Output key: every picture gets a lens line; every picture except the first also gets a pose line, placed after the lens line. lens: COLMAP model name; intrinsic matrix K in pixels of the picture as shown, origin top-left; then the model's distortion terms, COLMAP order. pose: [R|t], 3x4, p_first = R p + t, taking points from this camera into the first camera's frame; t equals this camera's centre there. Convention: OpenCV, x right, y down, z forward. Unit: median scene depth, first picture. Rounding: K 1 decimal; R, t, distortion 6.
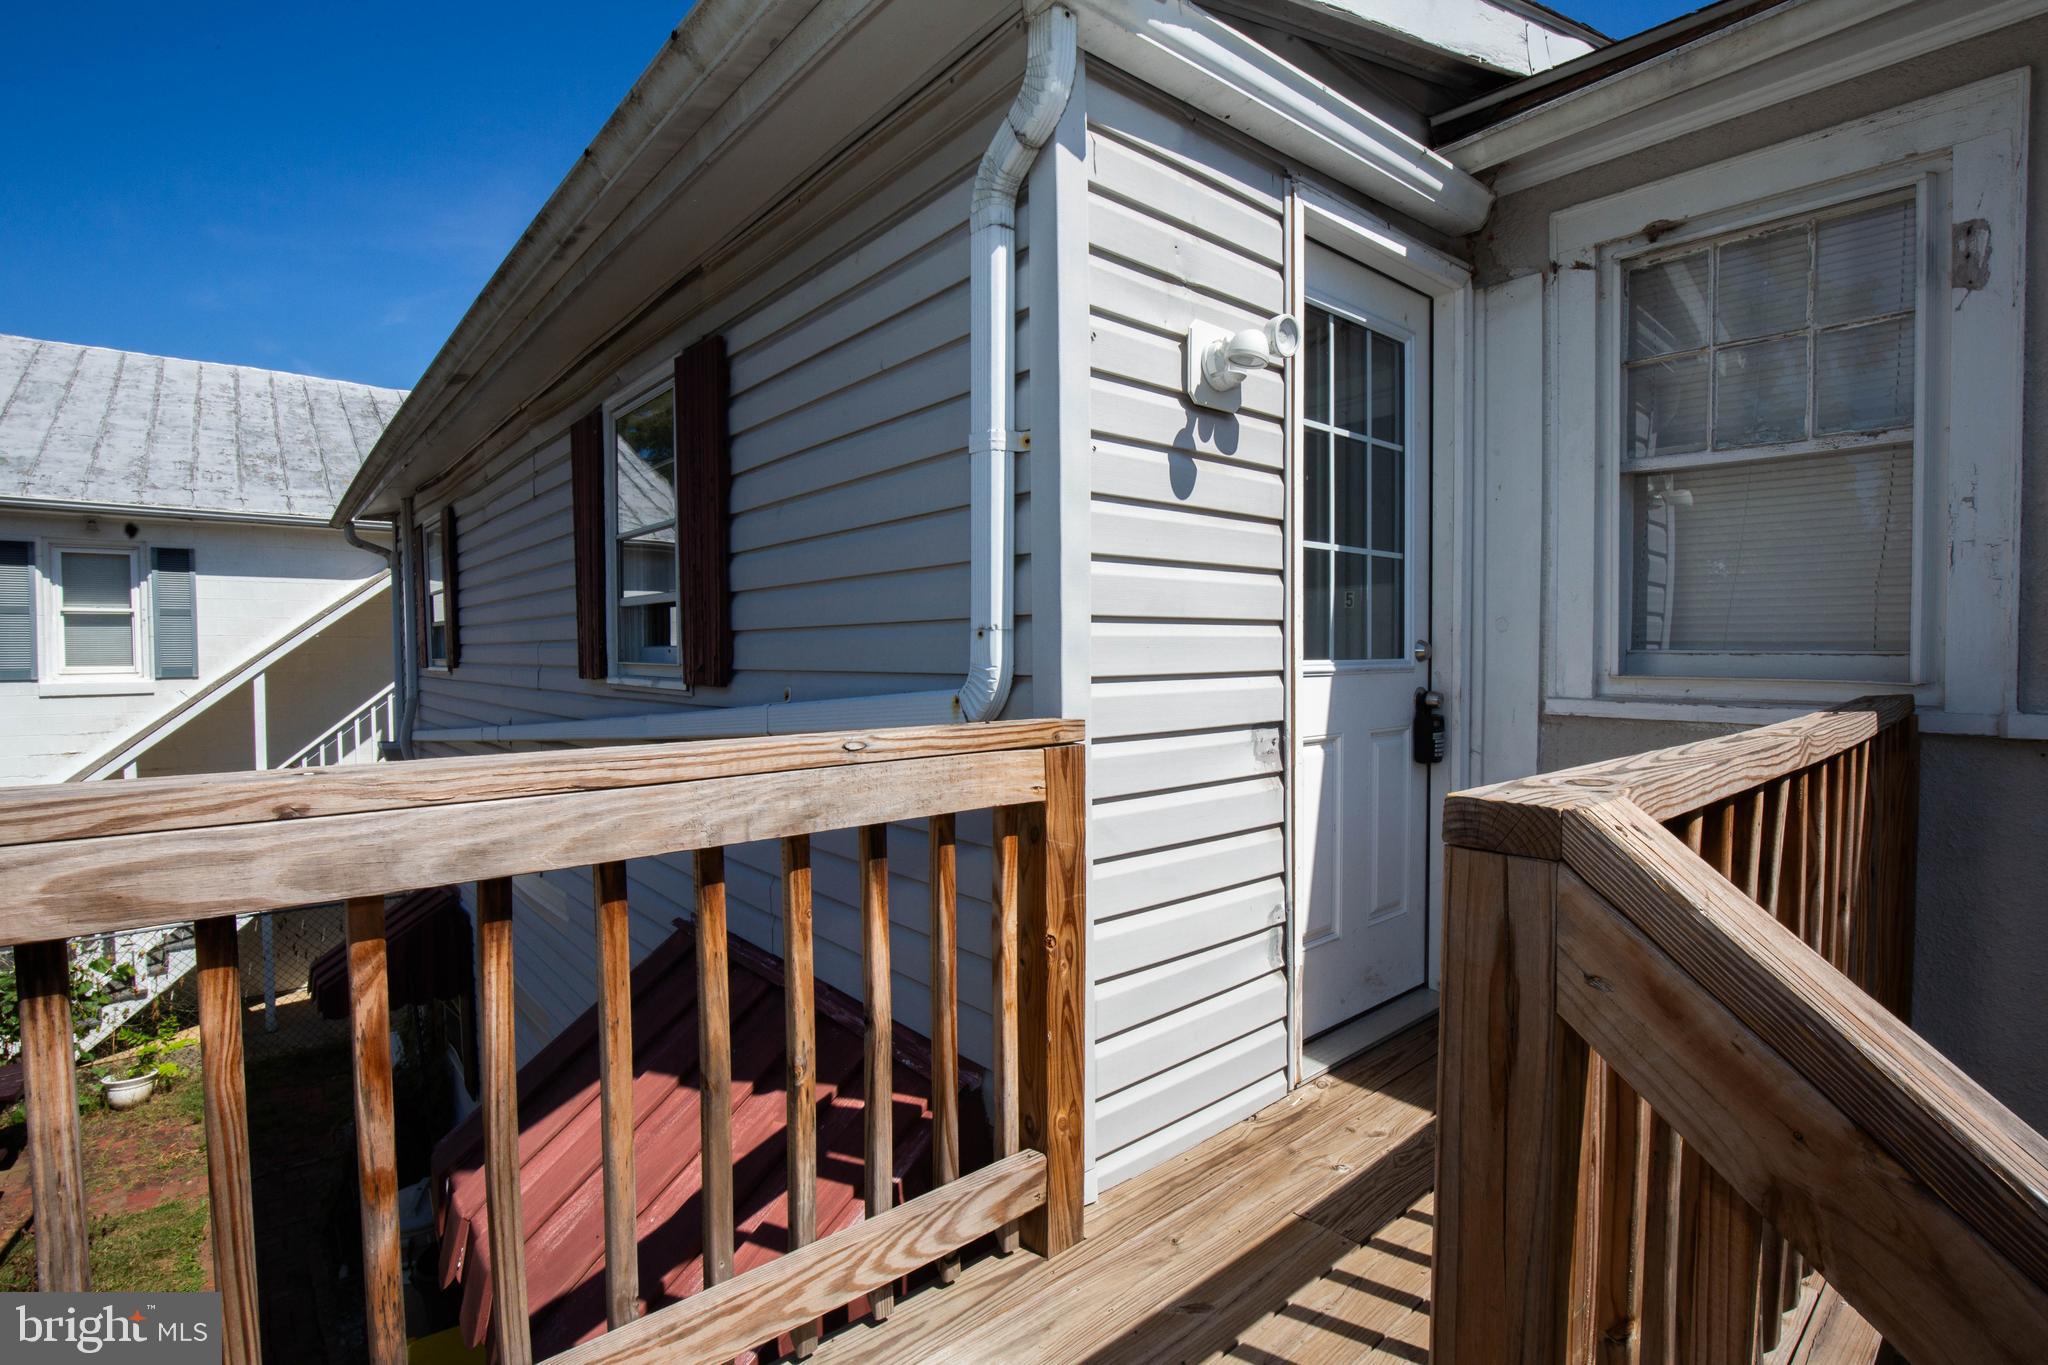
lens RADIAL K [[960.3, 0, 1022.4], [0, 960.3, 689.0], [0, 0, 1]] dist [-0.011035, 0.000605]
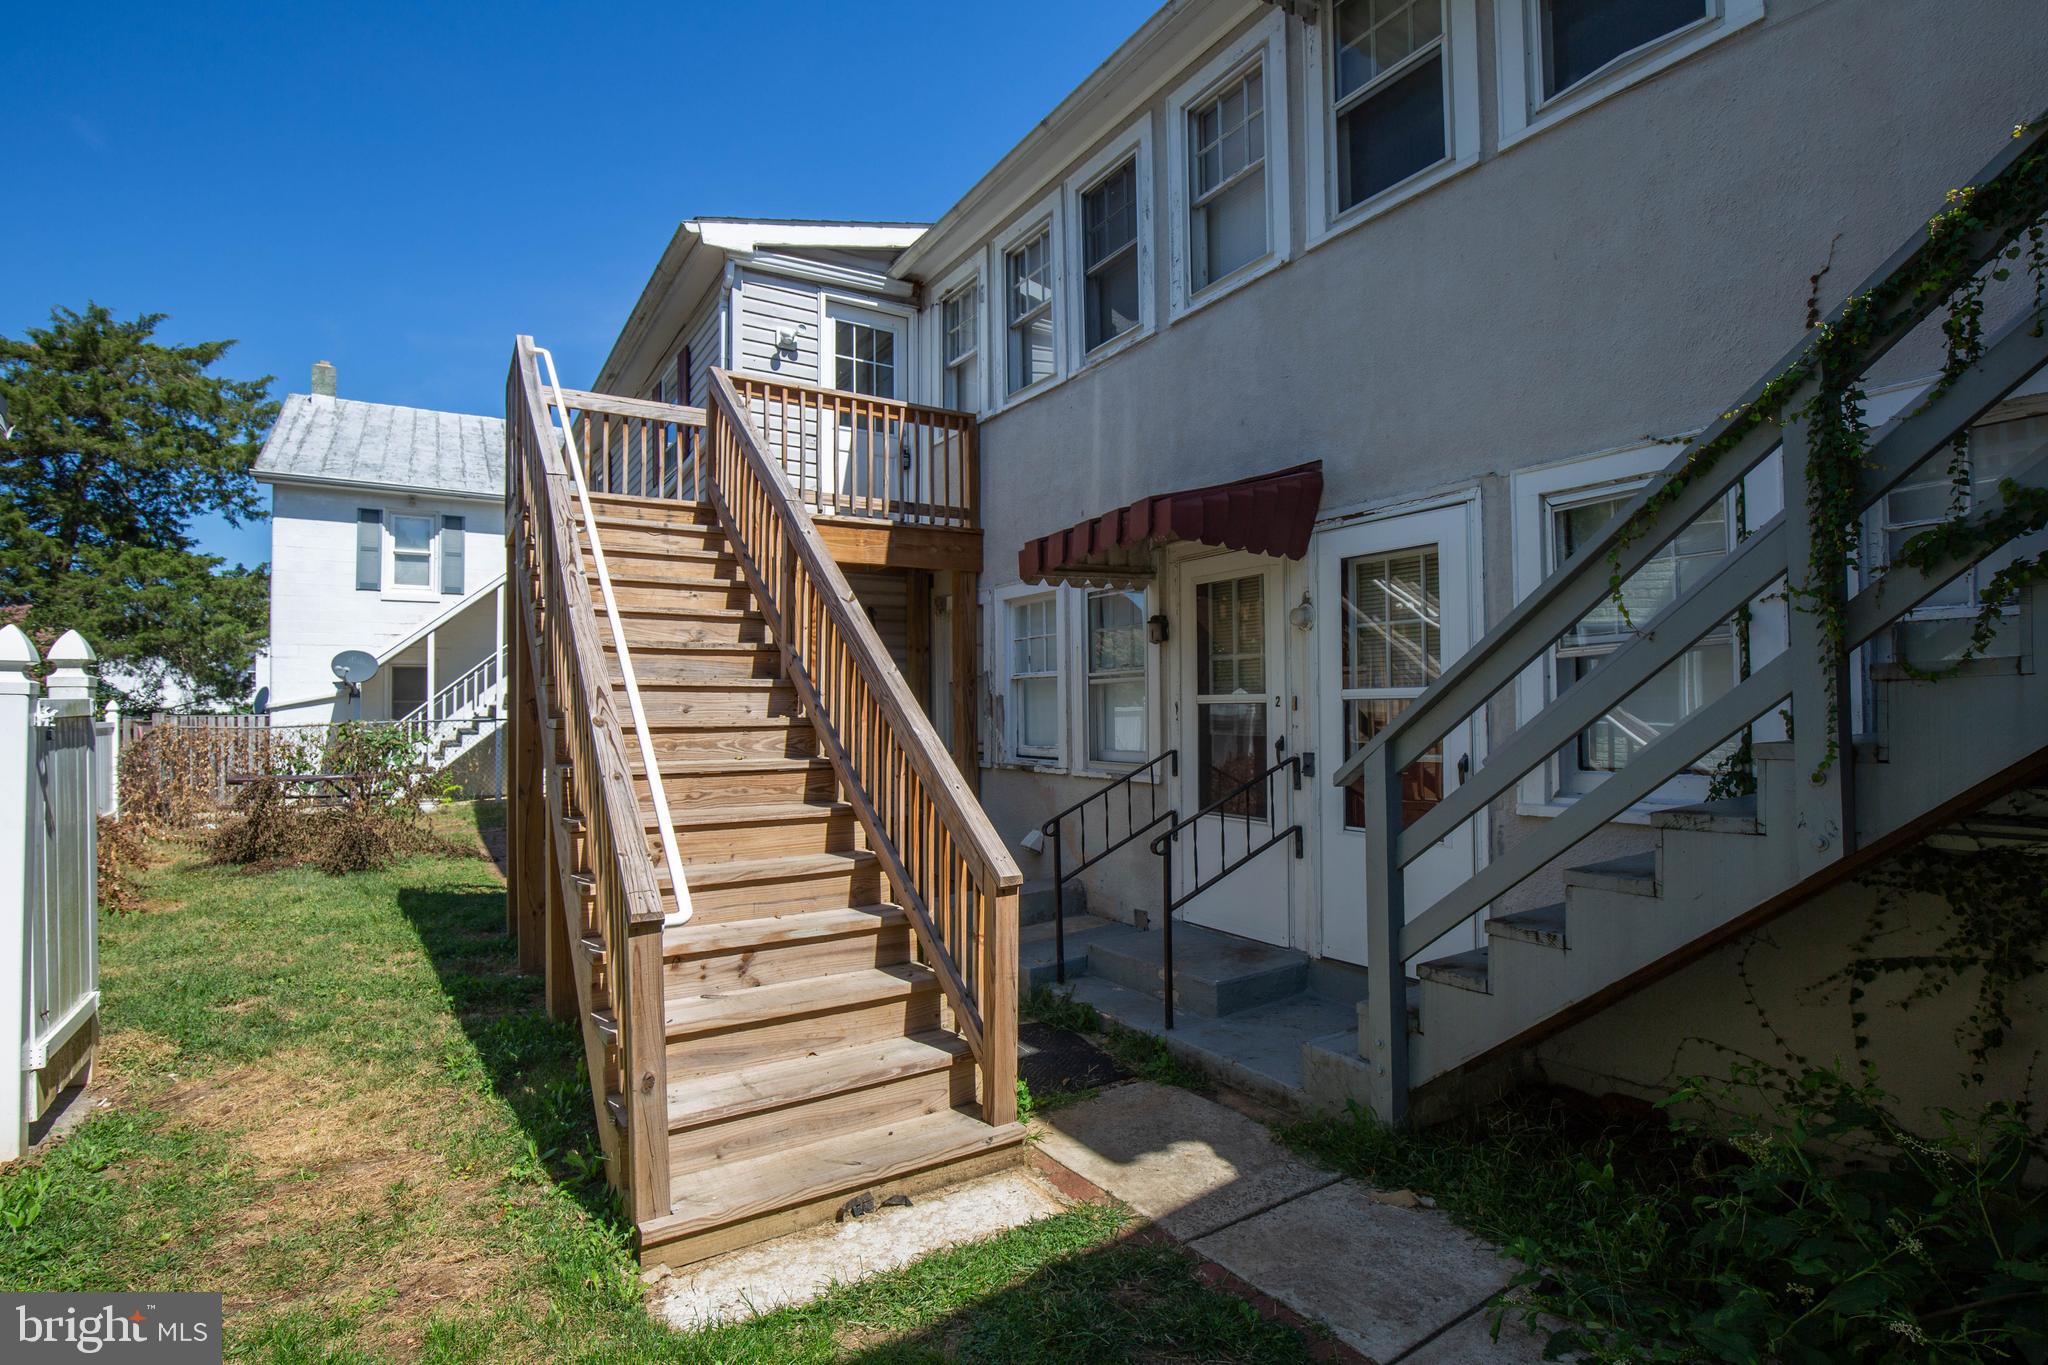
lens RADIAL K [[960.3, 0, 1024.2], [0, 960.3, 687.8], [0, 0, 1]] dist [-0.011035, 0.000605]
pose [[0.990836, -0.007662, -0.134850, 0.319136], [-0.000043, 0.998372, -0.057039, 0.248447], [0.135068, 0.056522, 0.989223, -0.502172]]
